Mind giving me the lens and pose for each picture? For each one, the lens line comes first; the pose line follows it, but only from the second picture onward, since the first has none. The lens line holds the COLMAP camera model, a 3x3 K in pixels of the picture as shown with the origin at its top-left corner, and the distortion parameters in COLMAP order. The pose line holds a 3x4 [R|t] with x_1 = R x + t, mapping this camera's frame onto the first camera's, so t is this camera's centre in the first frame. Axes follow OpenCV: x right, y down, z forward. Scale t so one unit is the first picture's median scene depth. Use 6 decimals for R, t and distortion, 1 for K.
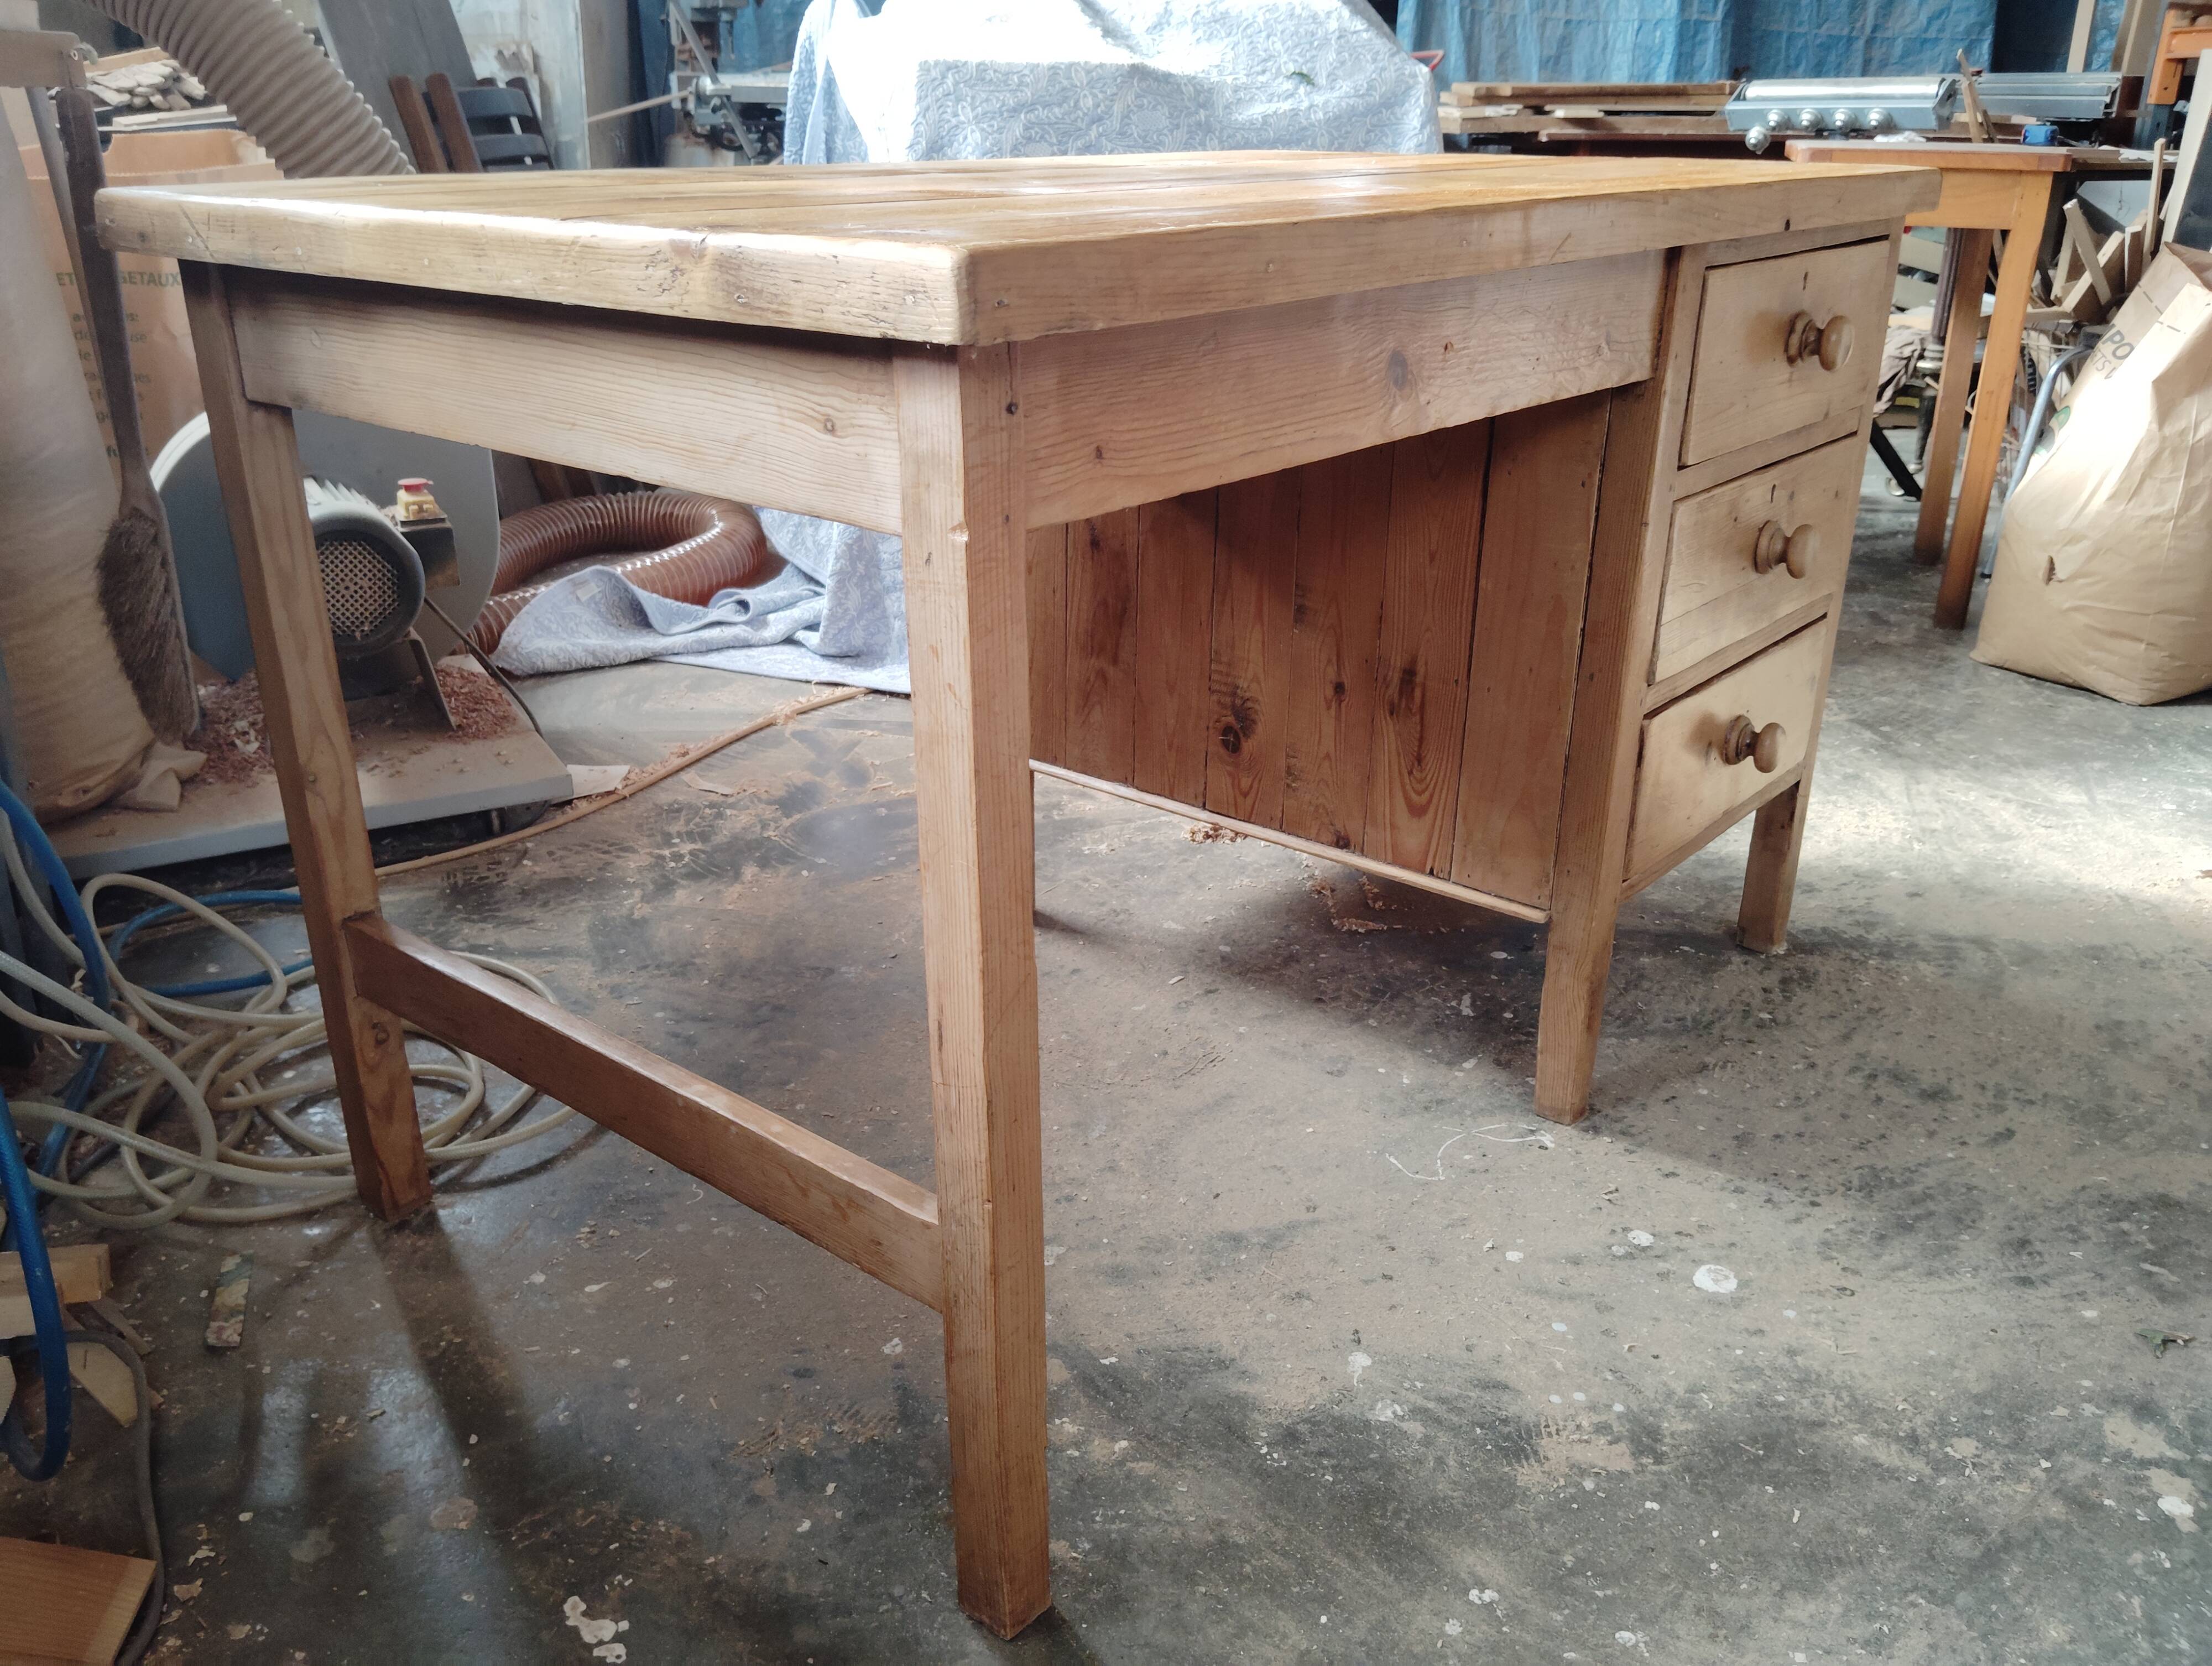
lens RADIAL K [[1816.3, 0, 1129.0], [0, 1816.3, 832.7], [0, 0, 1]] dist [0.070298, -0.159638]
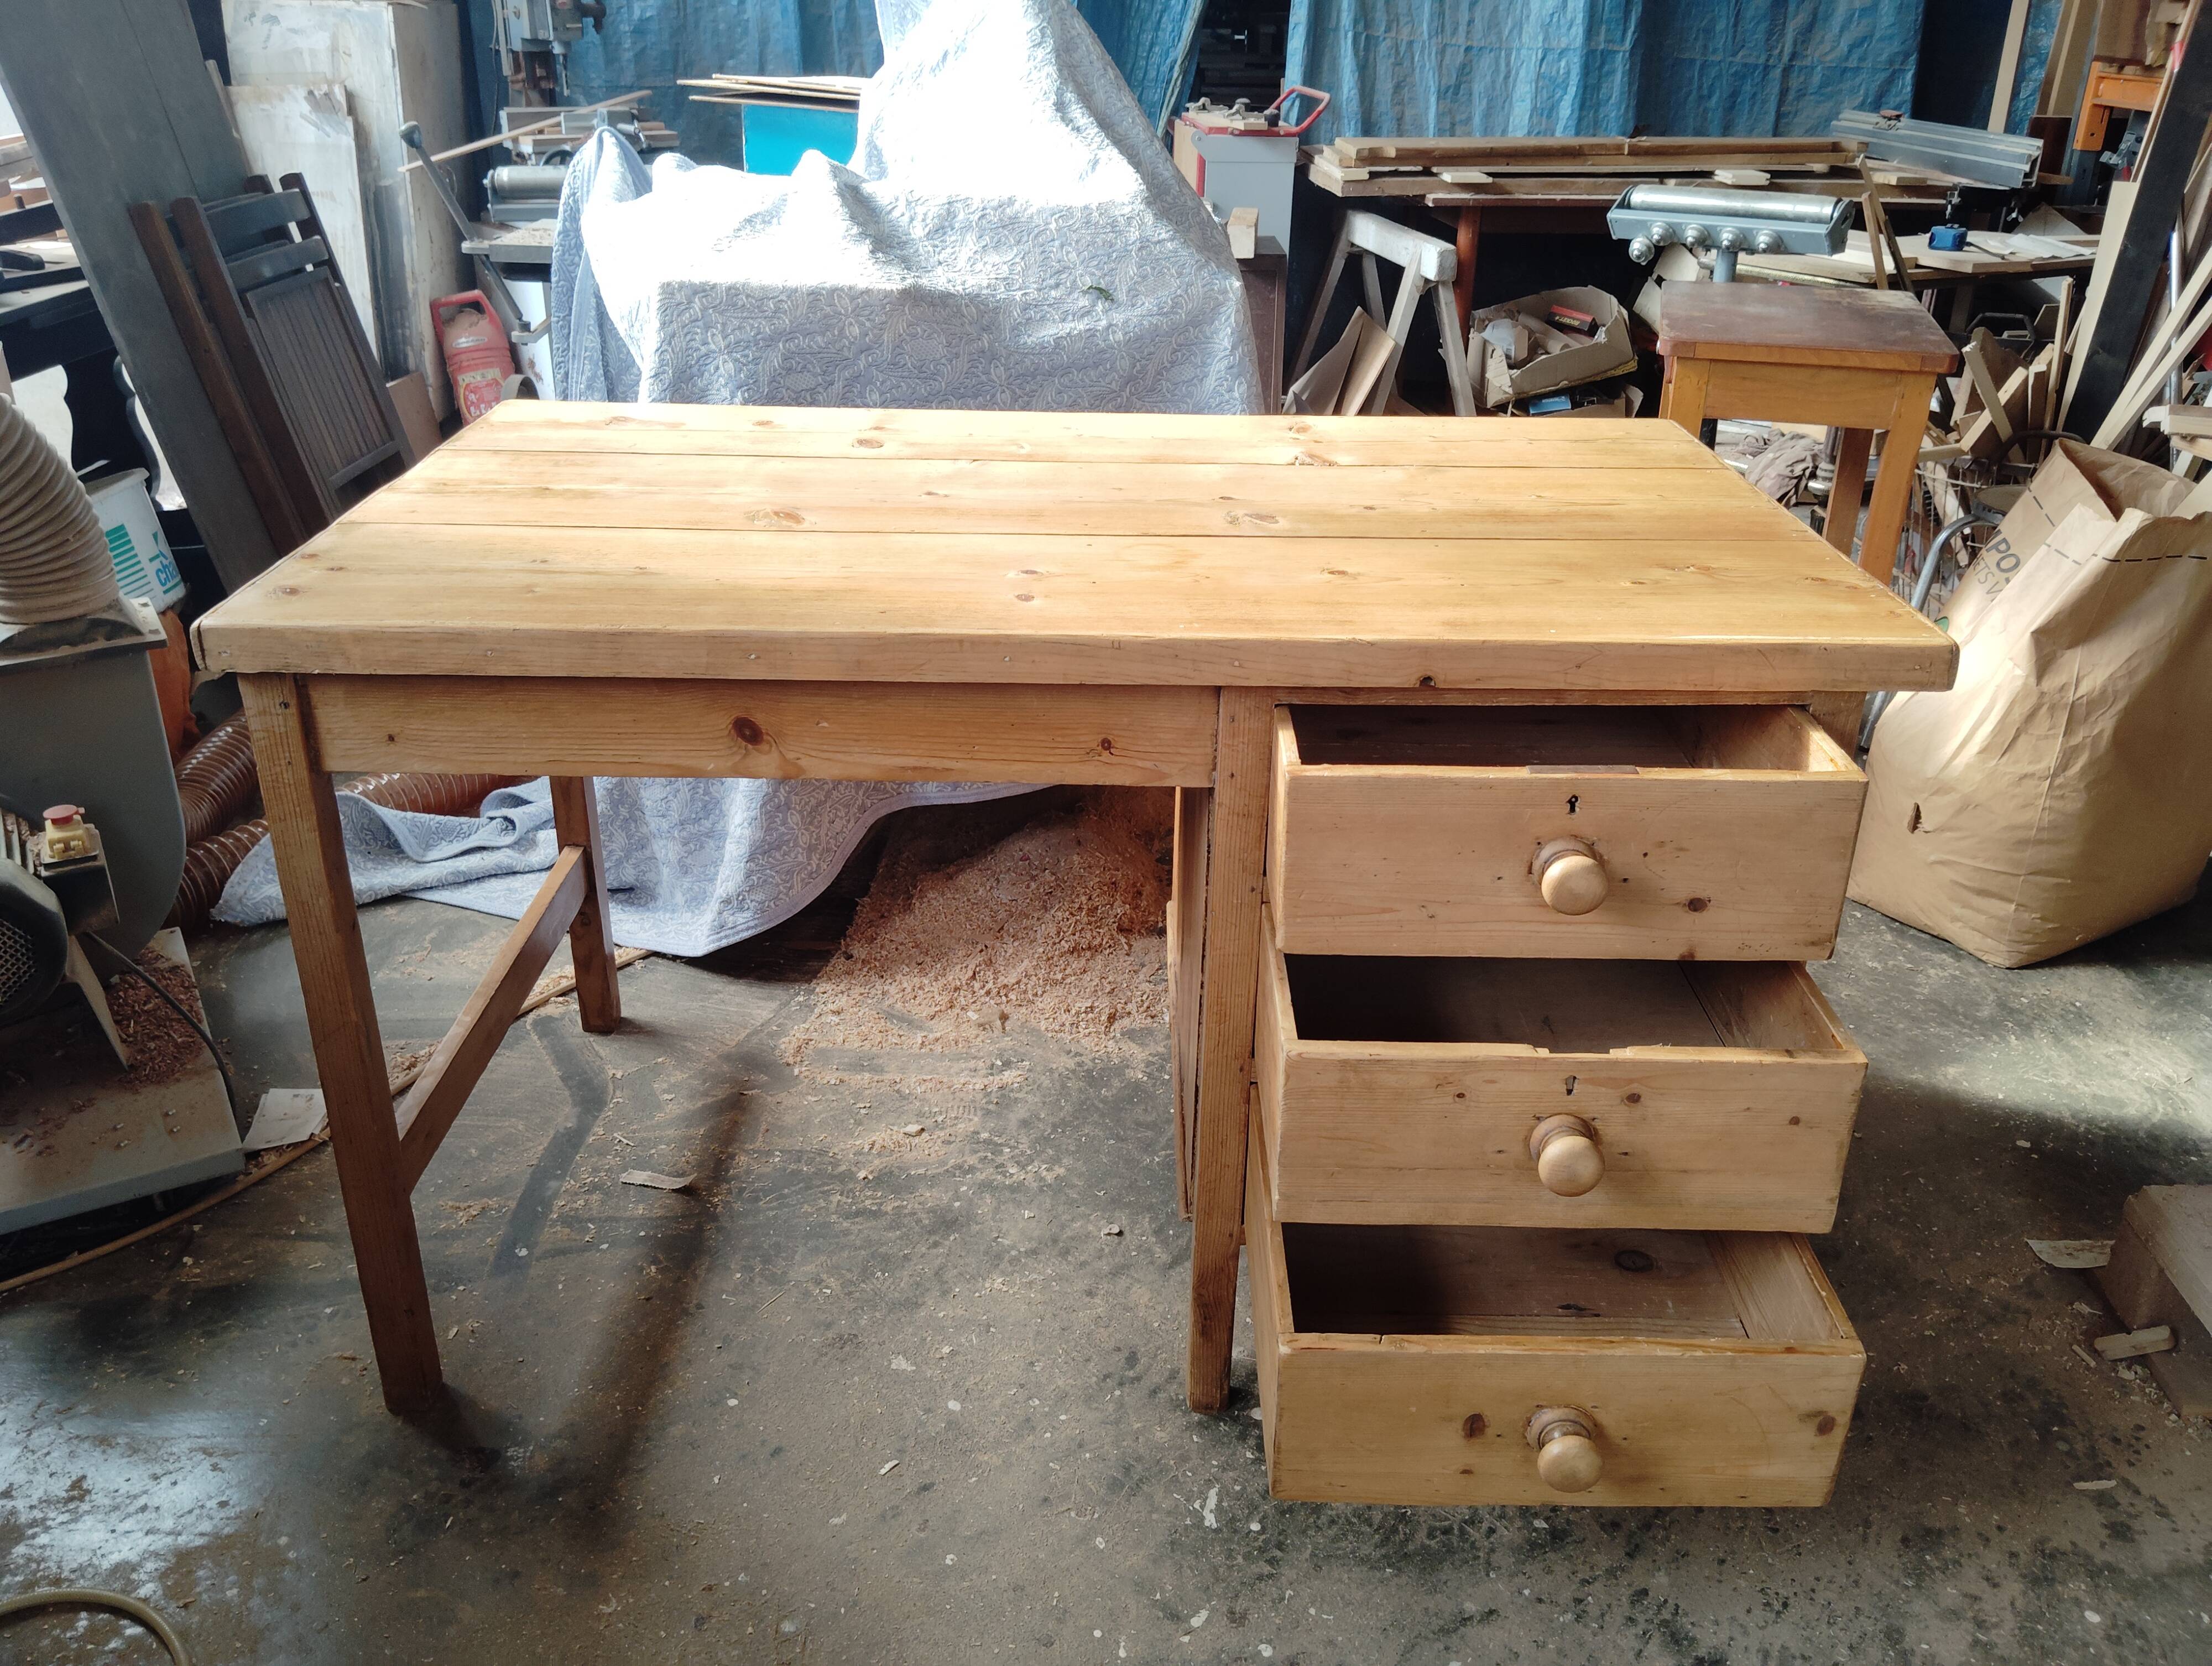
lens RADIAL K [[1816.3, 0, 1117.4], [0, 1816.3, 828.0], [0, 0, 1]] dist [0.070298, -0.159638]
pose [[0.999715, 0.002803, 0.023691, 0.106044], [-0.004029, 0.998646, 0.051859, -0.252229], [-0.023514, -0.051940, 0.998373, 0.116332]]
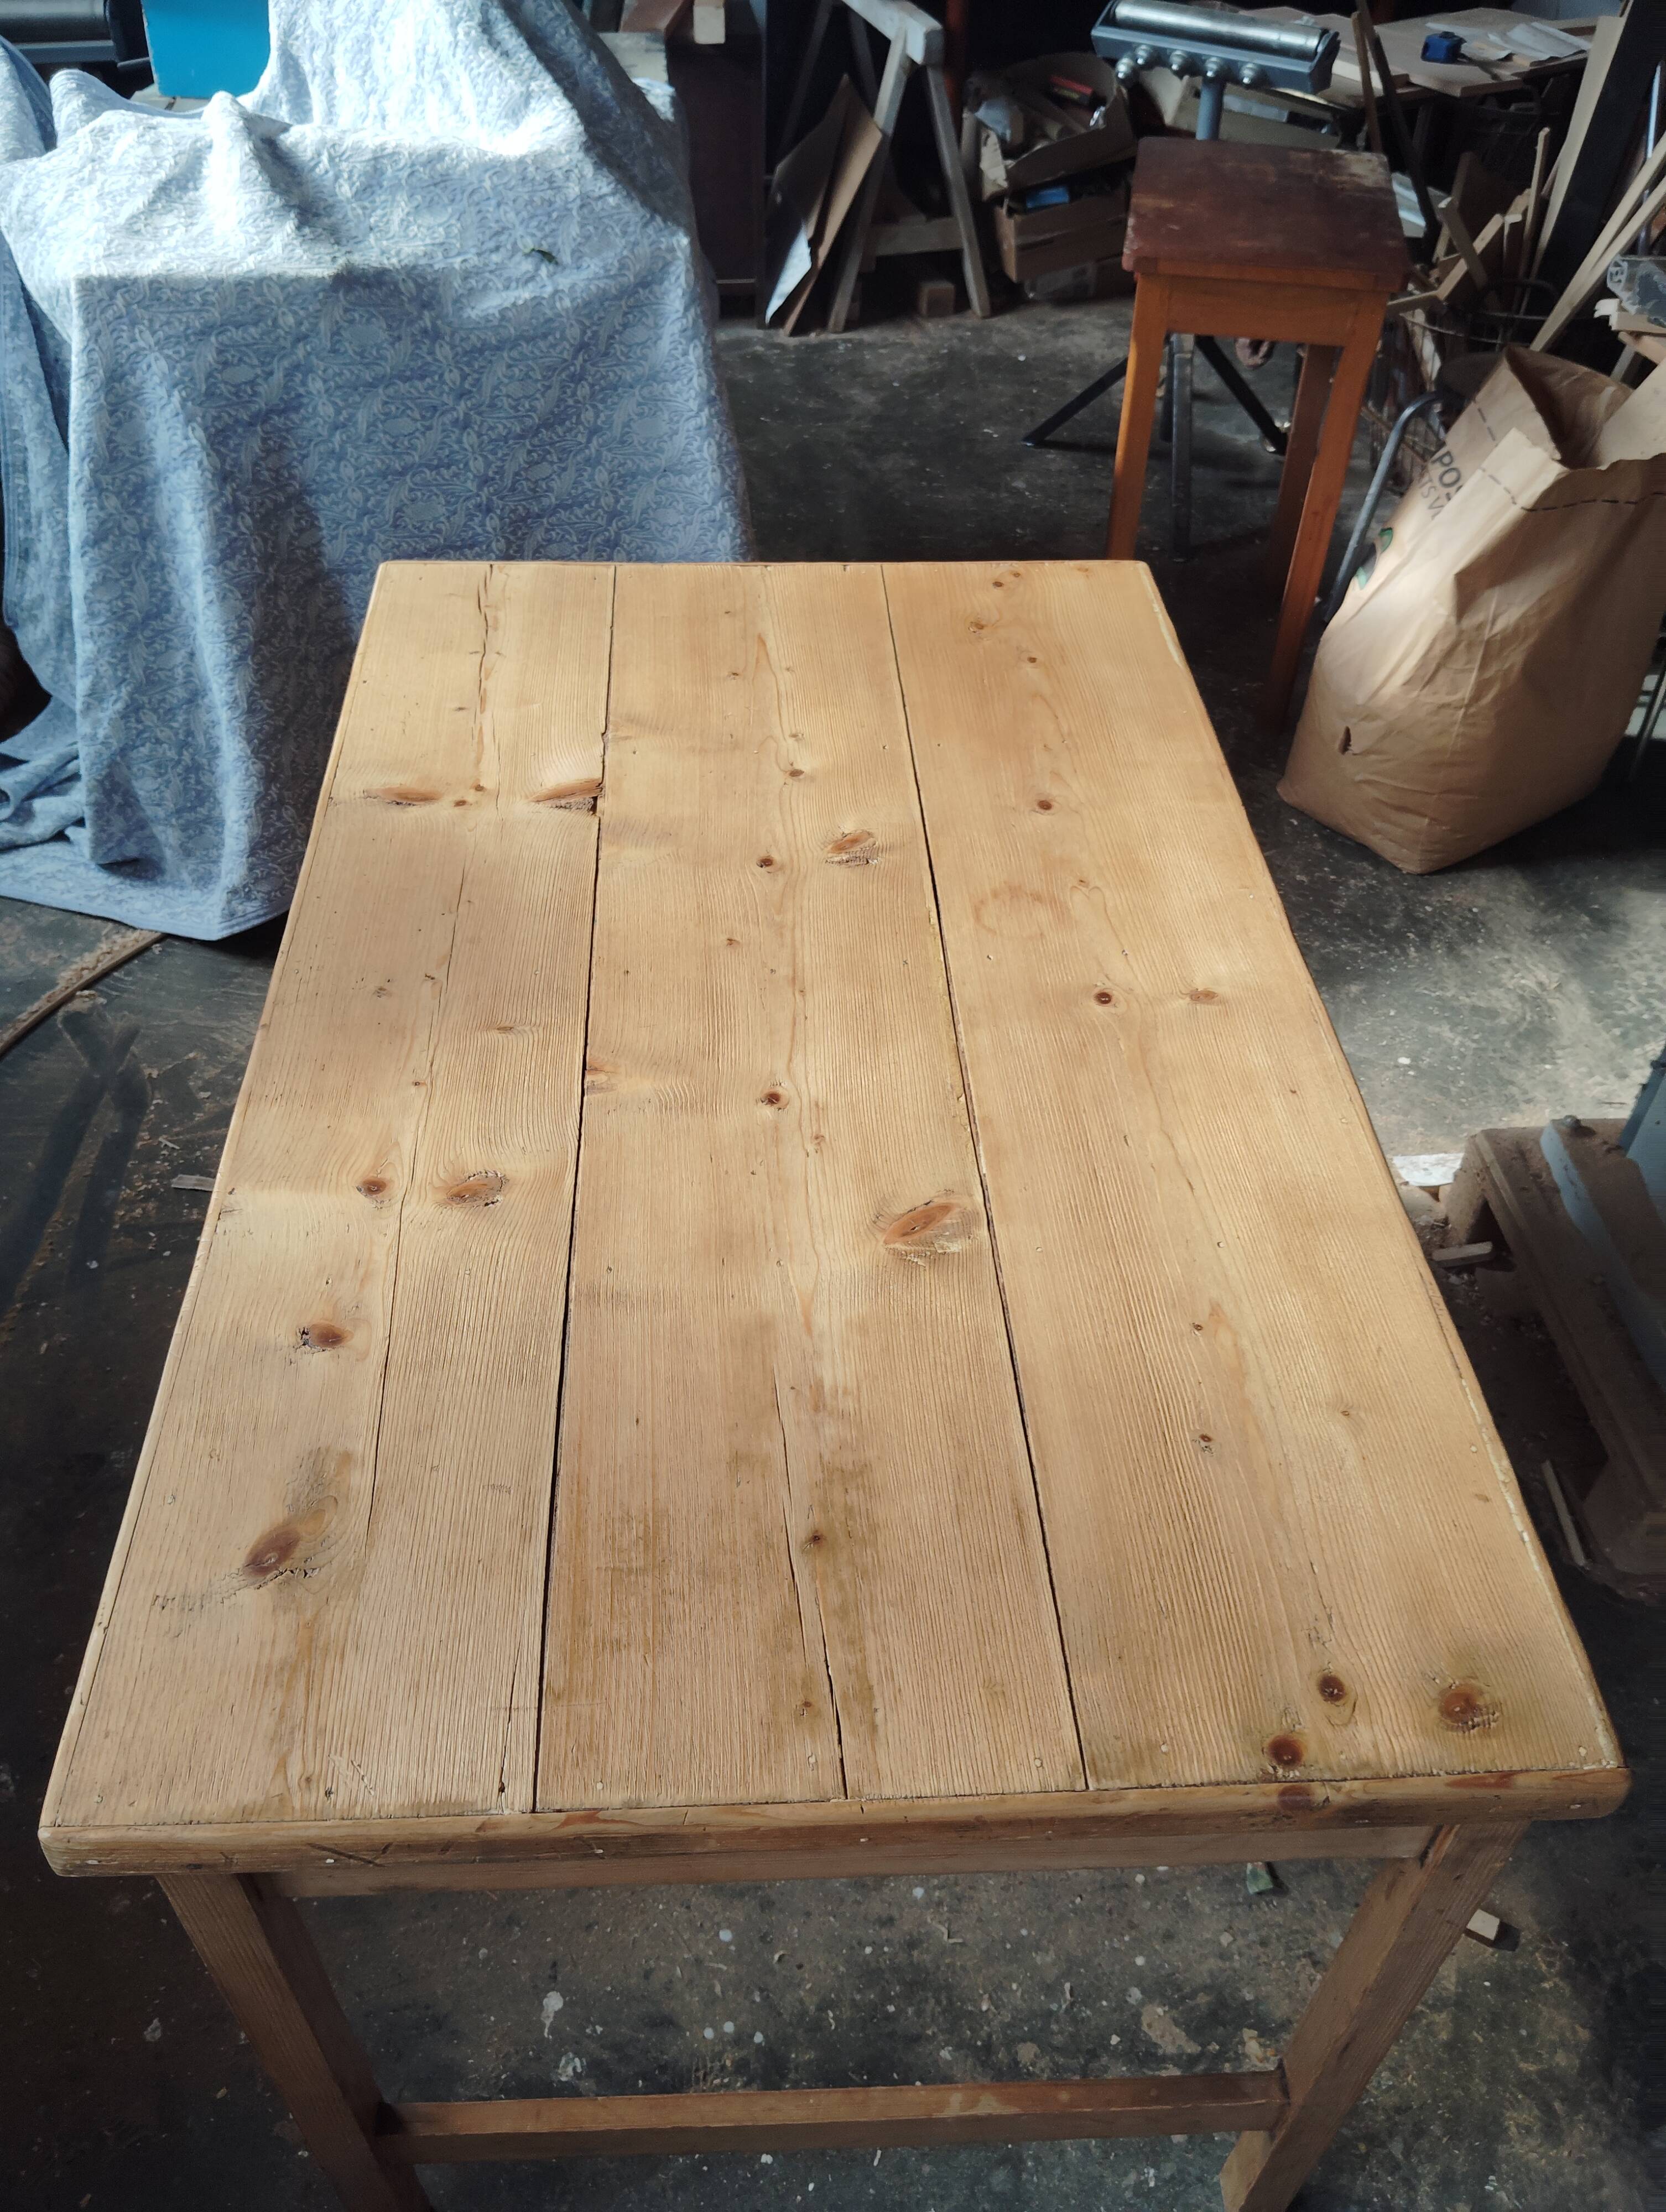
lens RADIAL K [[1816.3, 0, 832.4], [0, 1816.3, 1115.1], [0, 0, 1]] dist [0.070298, -0.159638]
pose [[0.992099, -0.070280, 0.103928, 0.143836], [0.028647, 0.933386, 0.357728, -0.434568], [-0.122146, -0.351924, 0.928025, 0.044401]]
